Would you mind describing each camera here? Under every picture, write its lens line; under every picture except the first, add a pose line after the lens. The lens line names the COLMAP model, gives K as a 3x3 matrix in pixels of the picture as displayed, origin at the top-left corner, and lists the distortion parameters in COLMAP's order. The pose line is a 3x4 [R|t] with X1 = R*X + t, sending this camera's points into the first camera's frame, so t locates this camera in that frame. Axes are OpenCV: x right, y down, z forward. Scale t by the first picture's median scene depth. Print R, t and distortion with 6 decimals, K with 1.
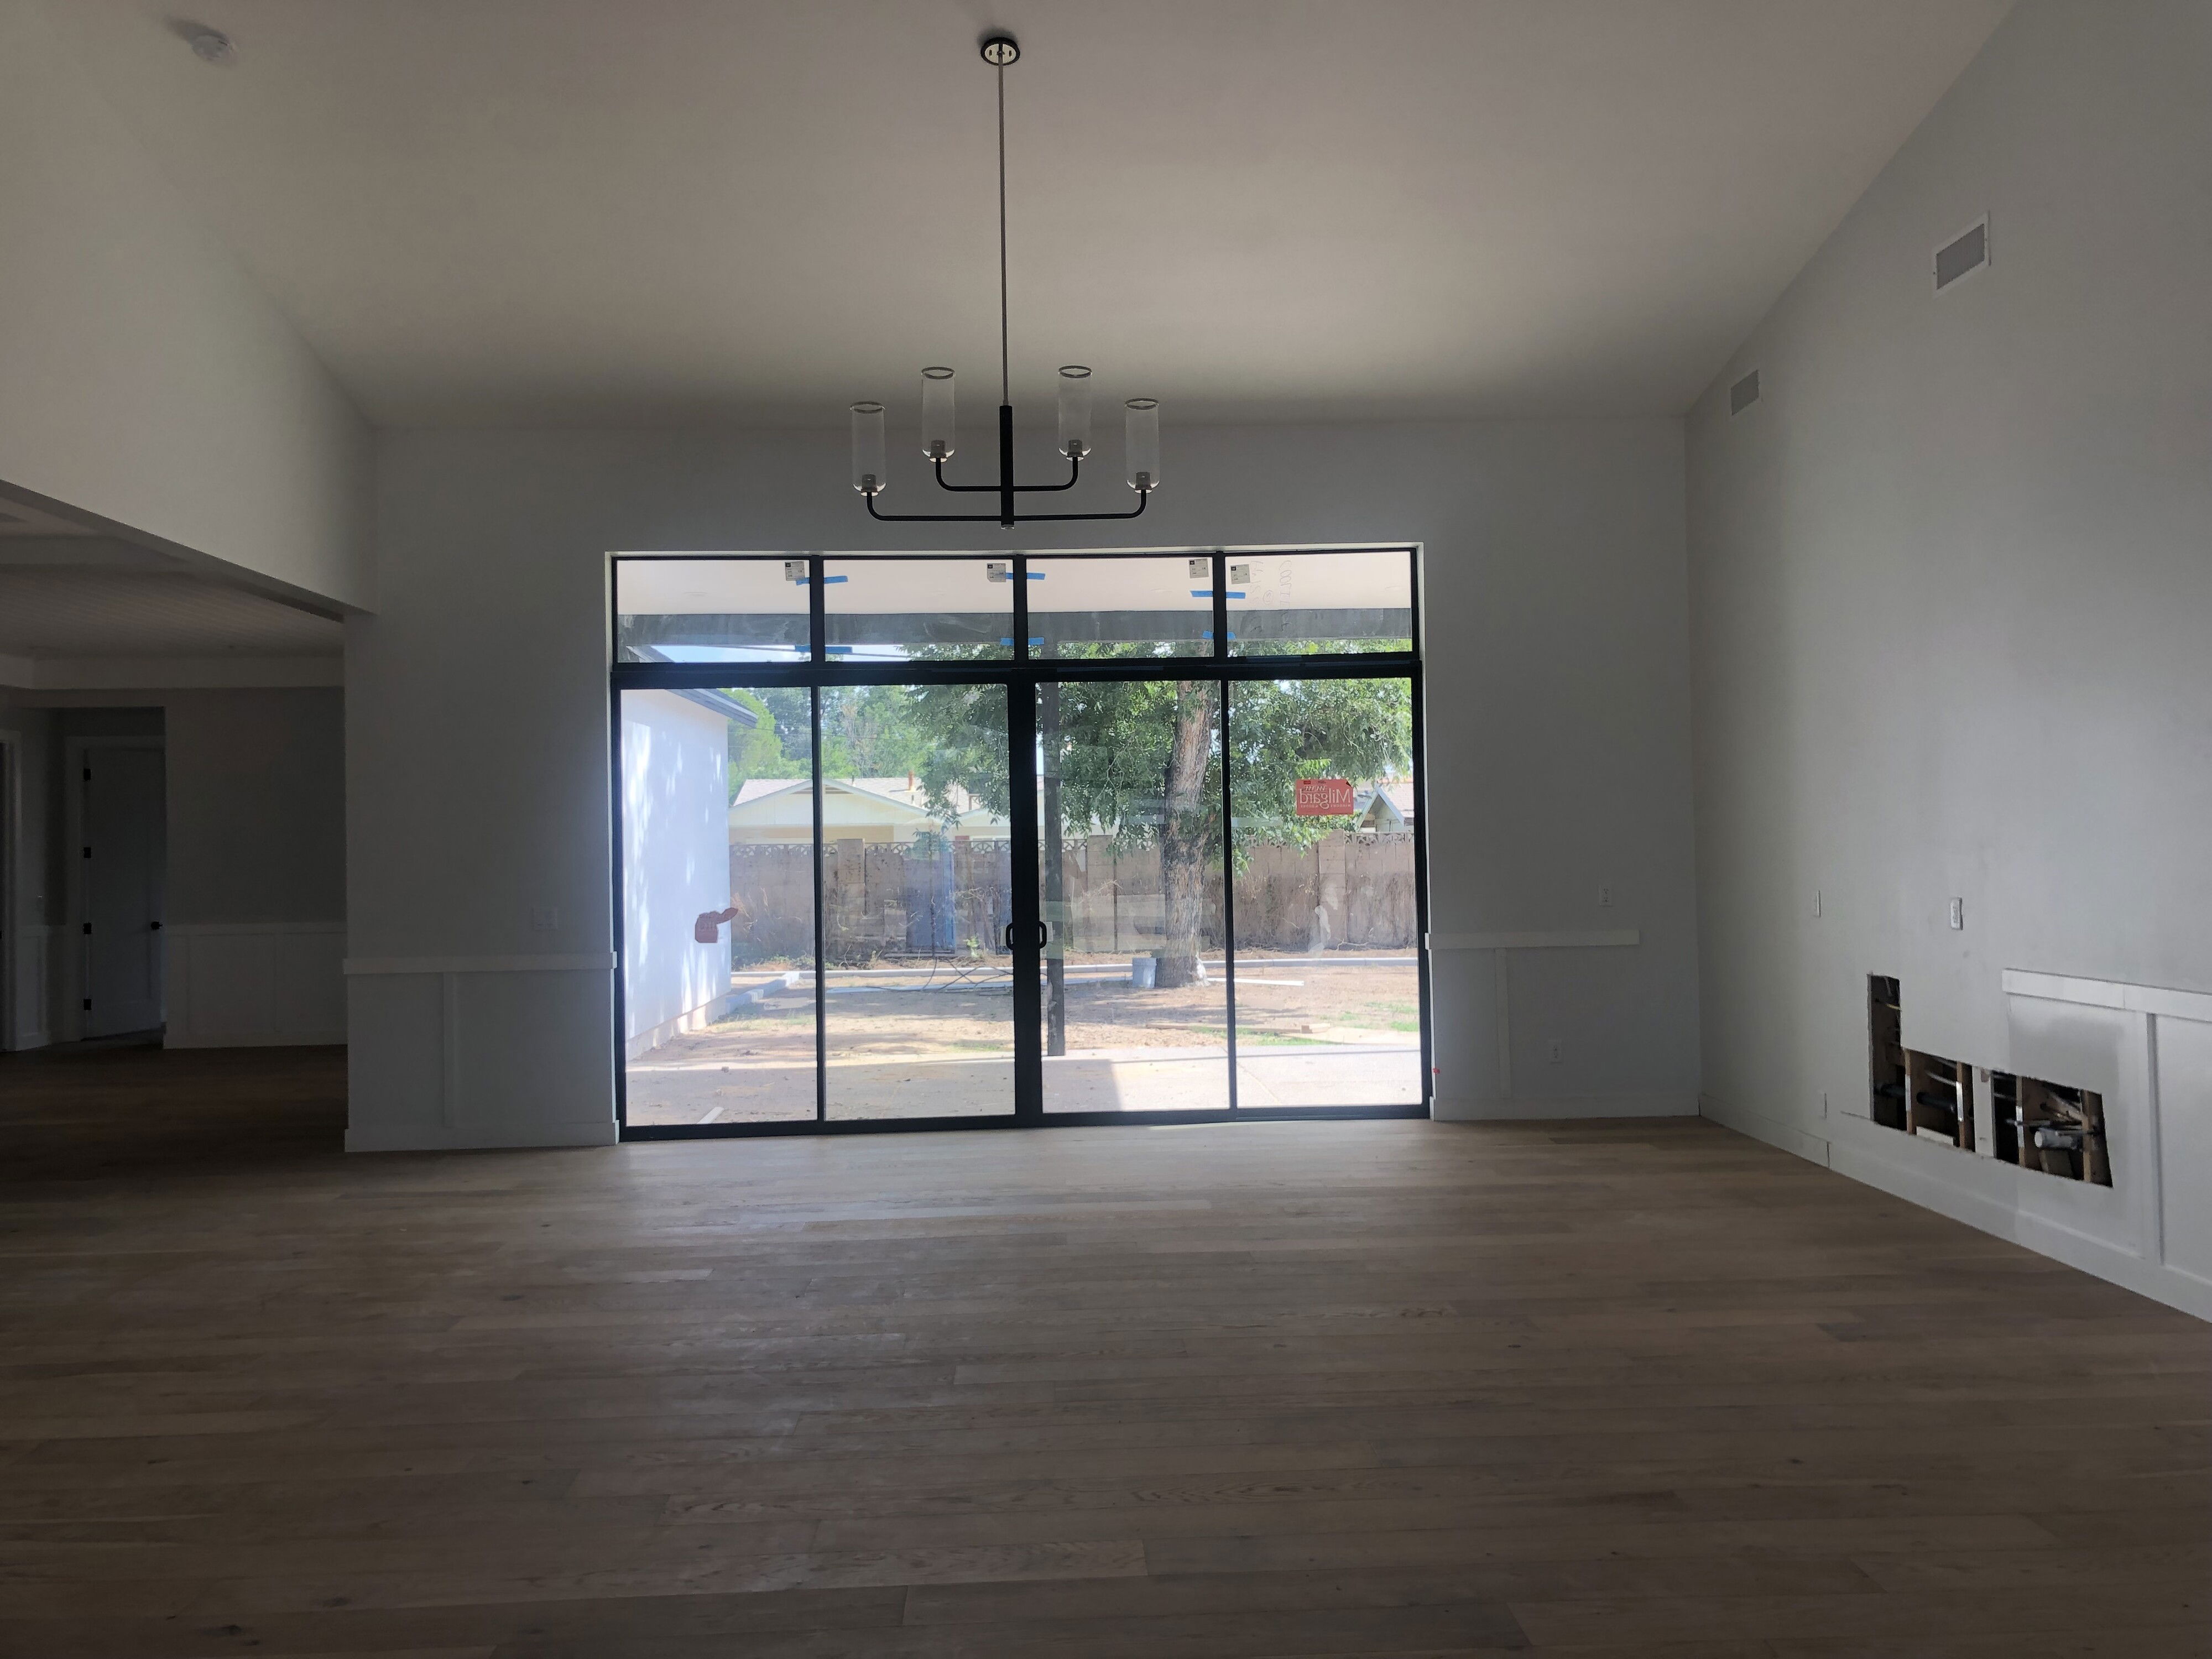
lens RADIAL K [[1811.7, 0, 1117.3], [0, 1811.7, 809.4], [0, 0, 1]] dist [0.022516, 0.000471]
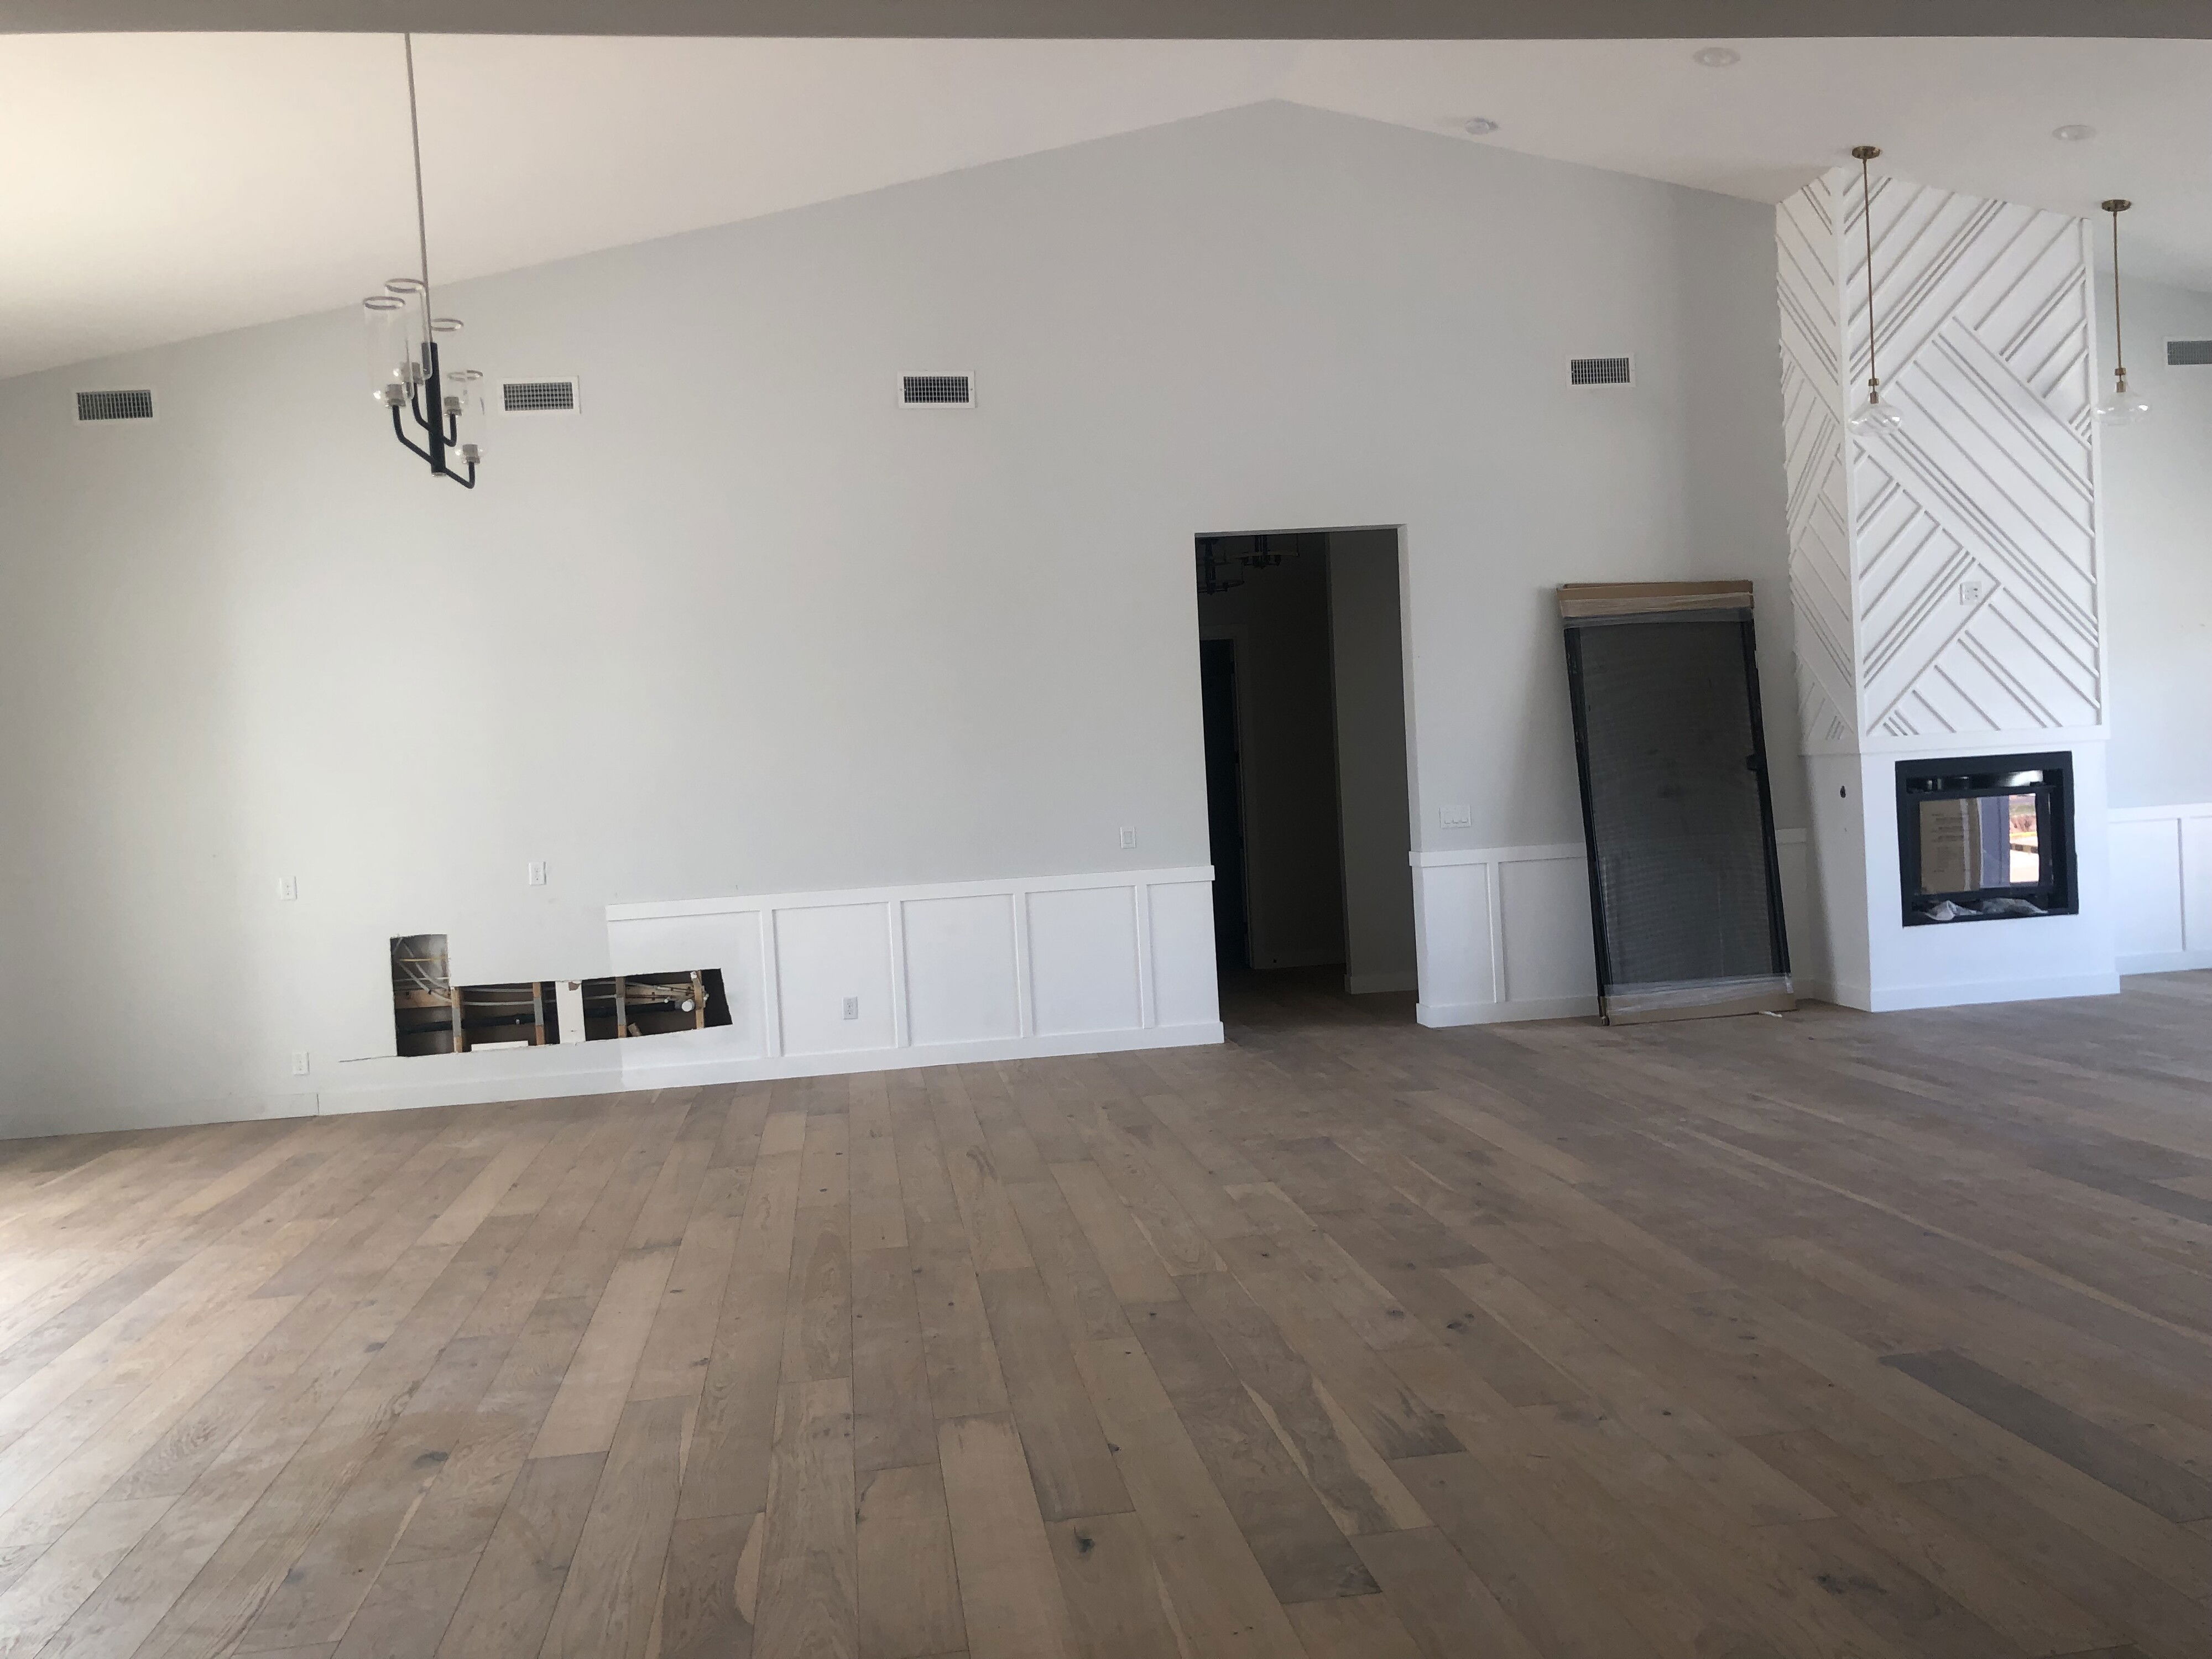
lens RADIAL K [[1811.7, 0, 1117.3], [0, 1811.7, 809.4], [0, 0, 1]] dist [0.022516, 0.000471]
pose [[-0.101536, 0.000527, 0.994832, -0.959762], [0.034910, 0.999386, 0.003033, 0.020972], [-0.994219, 0.035038, -0.101492, 0.720915]]
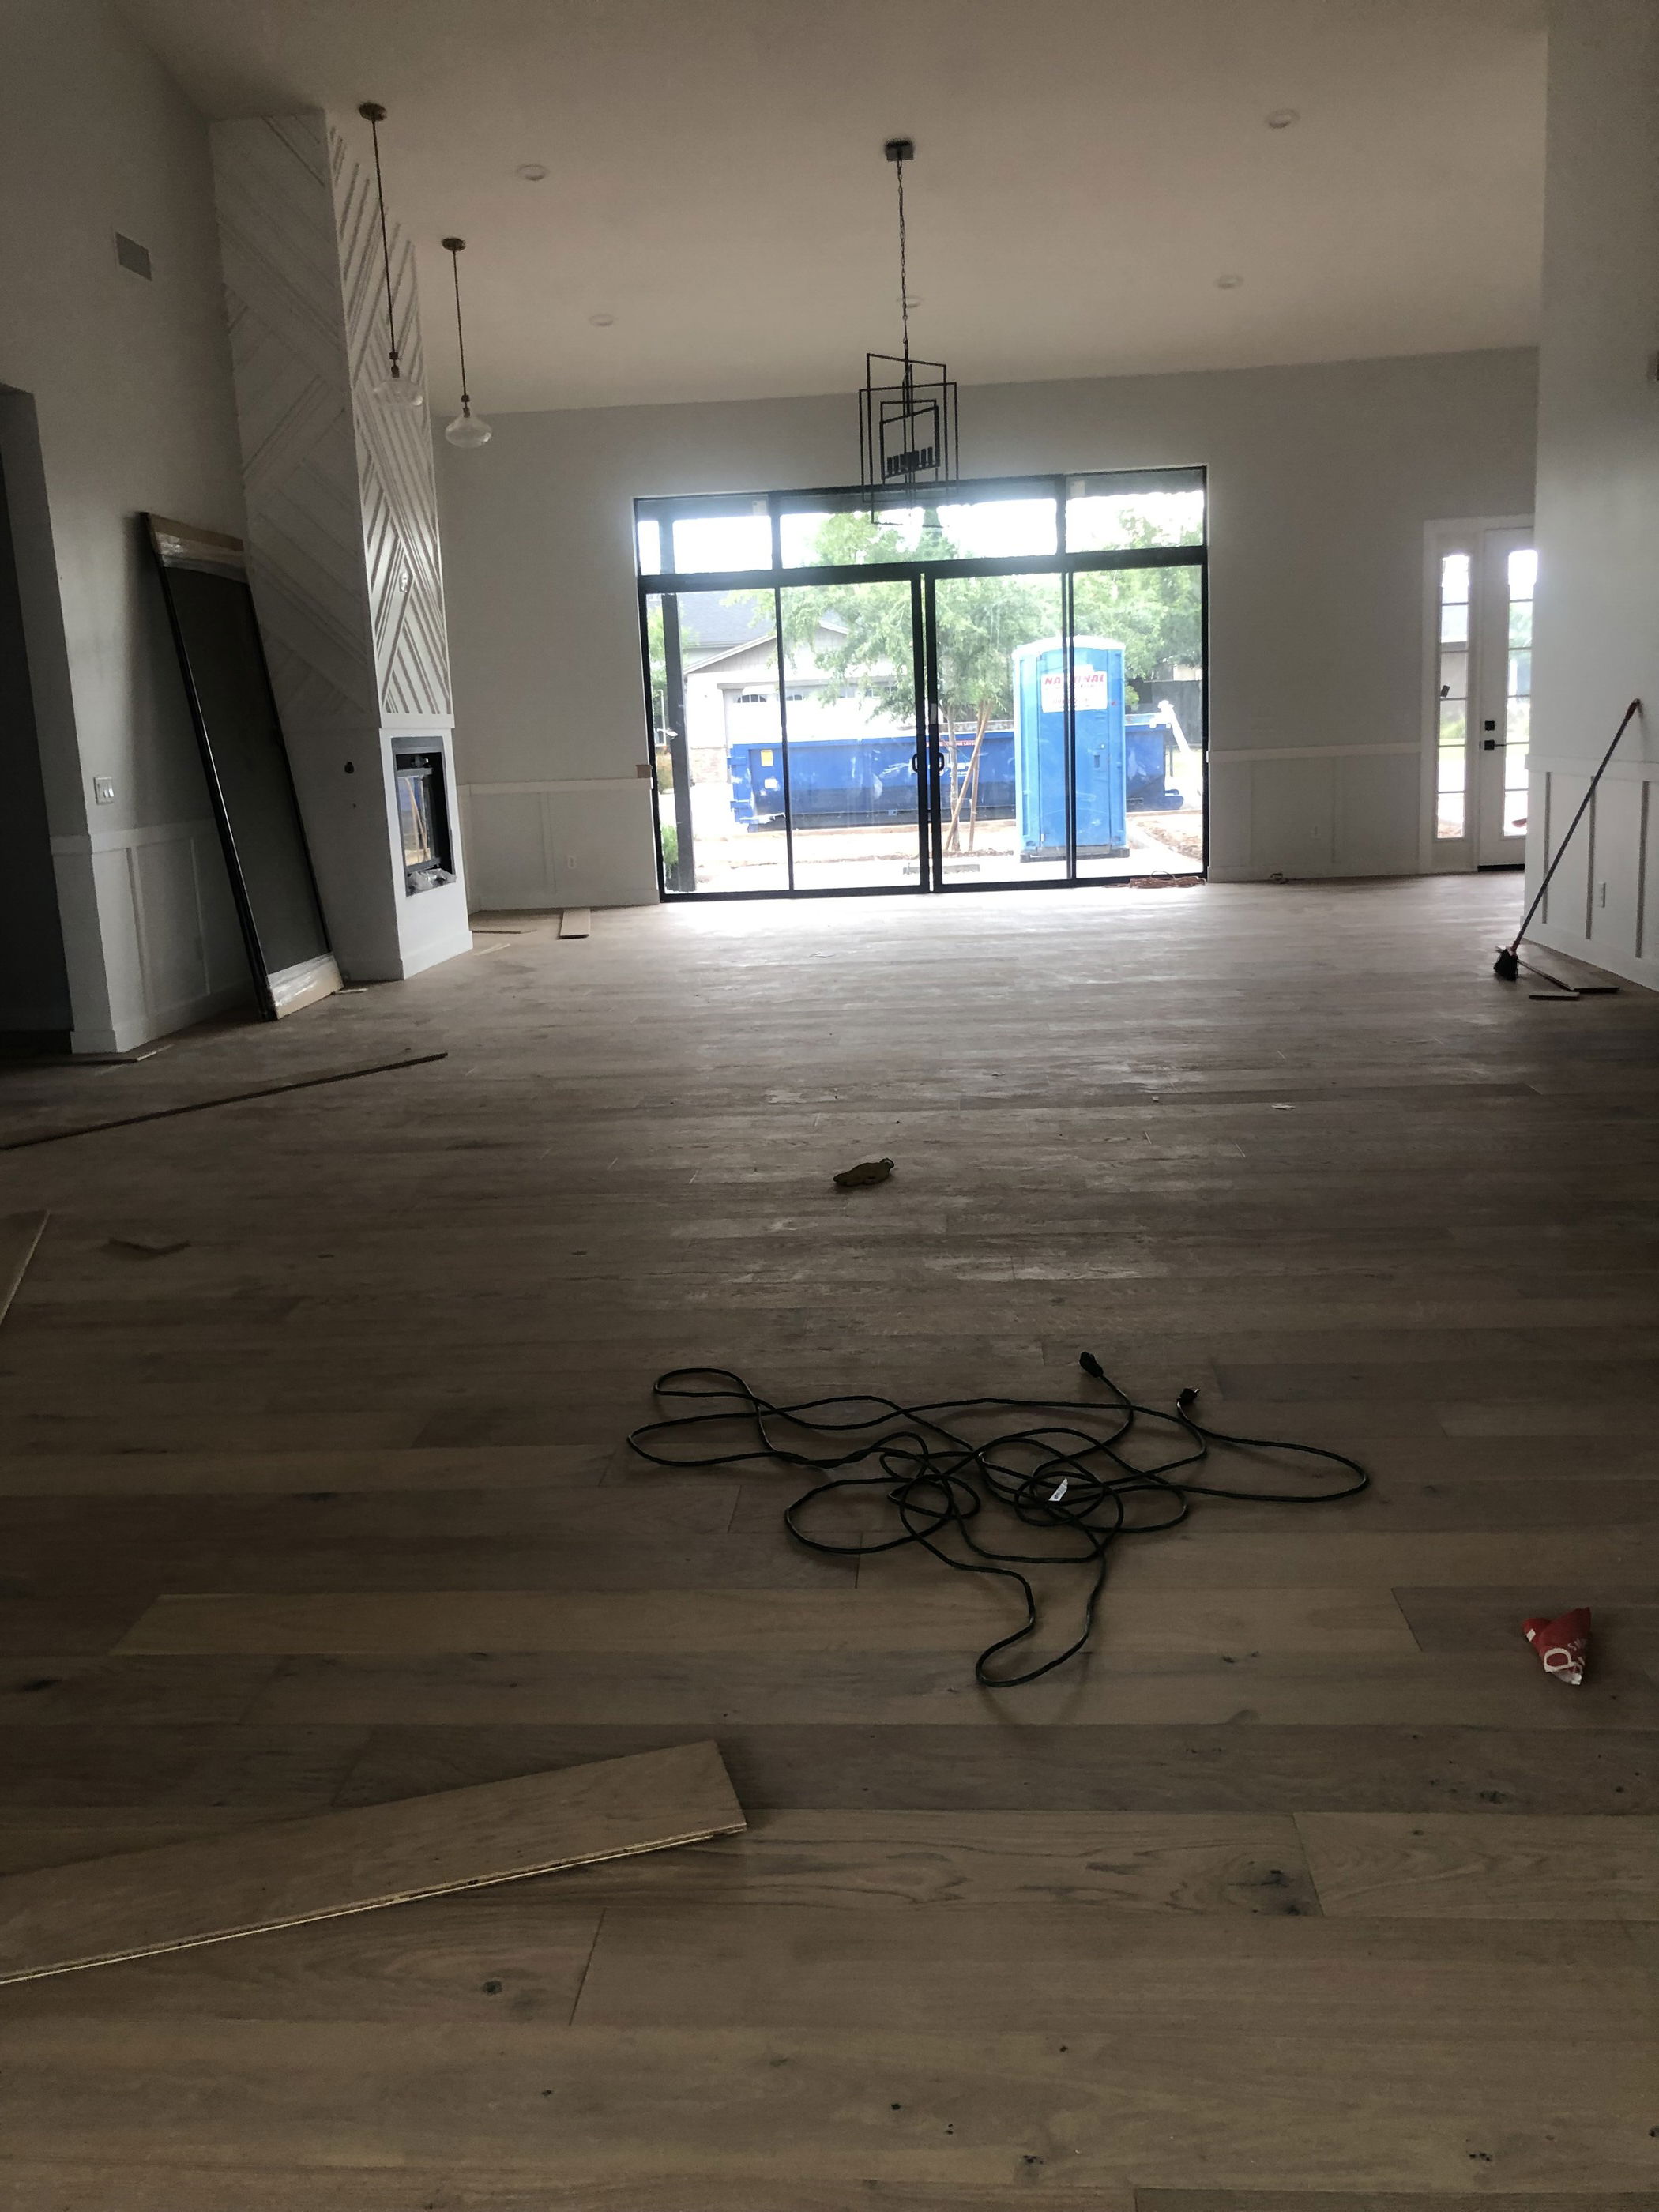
lens RADIAL K [[1819.7, 0, 829.5], [0, 1819.7, 1106.0], [0, 0, 1]] dist [0.010080, -0.004592]
pose [[-0.991473, 0.035550, 0.125373, -0.121355], [0.058012, 0.981891, 0.180348, 0.057373], [-0.116691, 0.186083, -0.975580, 1.441769]]
